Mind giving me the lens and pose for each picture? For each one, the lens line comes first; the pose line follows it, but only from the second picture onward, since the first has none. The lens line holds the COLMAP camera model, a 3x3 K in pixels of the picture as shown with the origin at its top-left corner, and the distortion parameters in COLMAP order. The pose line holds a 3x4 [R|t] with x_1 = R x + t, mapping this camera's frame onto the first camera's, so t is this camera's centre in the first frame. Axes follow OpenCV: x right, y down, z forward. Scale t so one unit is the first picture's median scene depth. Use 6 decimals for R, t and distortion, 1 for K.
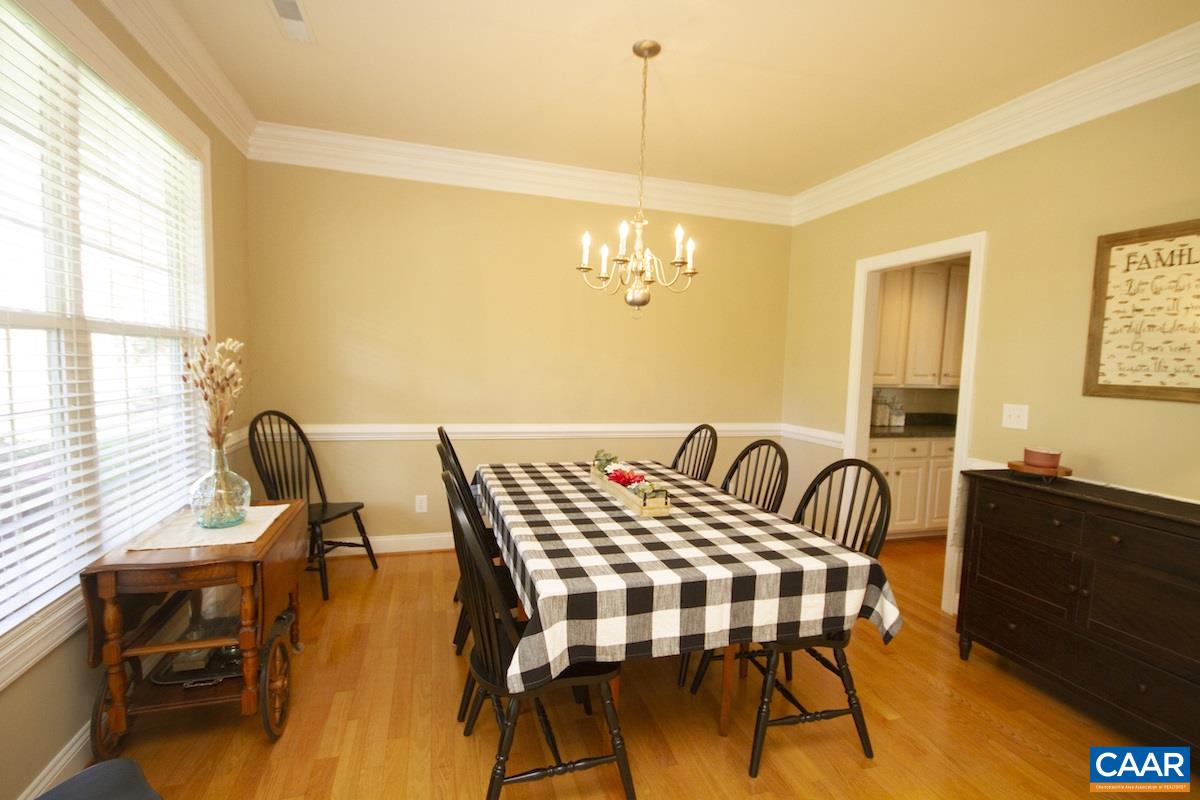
lens RADIAL K [[550.9, 0, 607.7], [0, 550.9, 405.8], [0, 0, 1]] dist [0.006317, -0.008023]
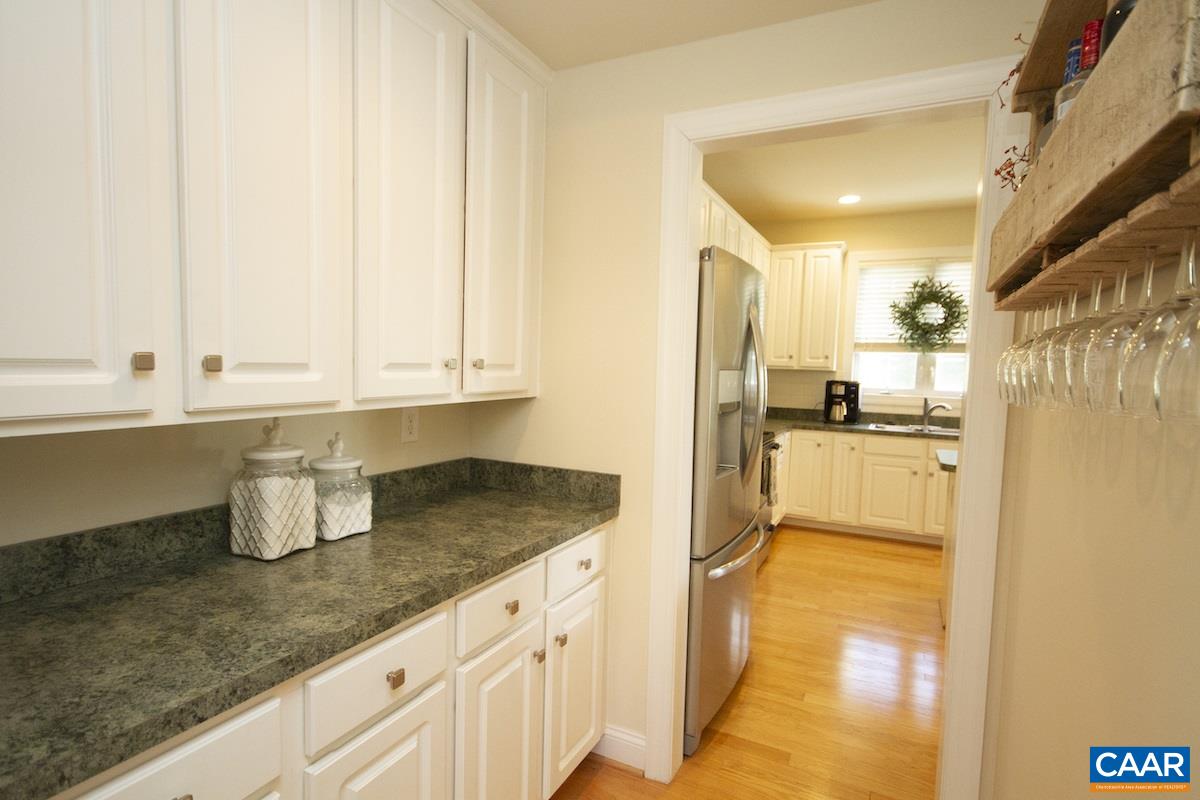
lens RADIAL K [[616.7, 0, 599.5], [0, 616.7, 409.2], [0, 0, 1]] dist [0.005513, 0.001795]
pose [[0.701853, -0.068085, 0.709061, 0.395649], [0.055487, 0.997623, 0.040870, -0.038758], [-0.710158, 0.010659, 0.703962, 0.680558]]
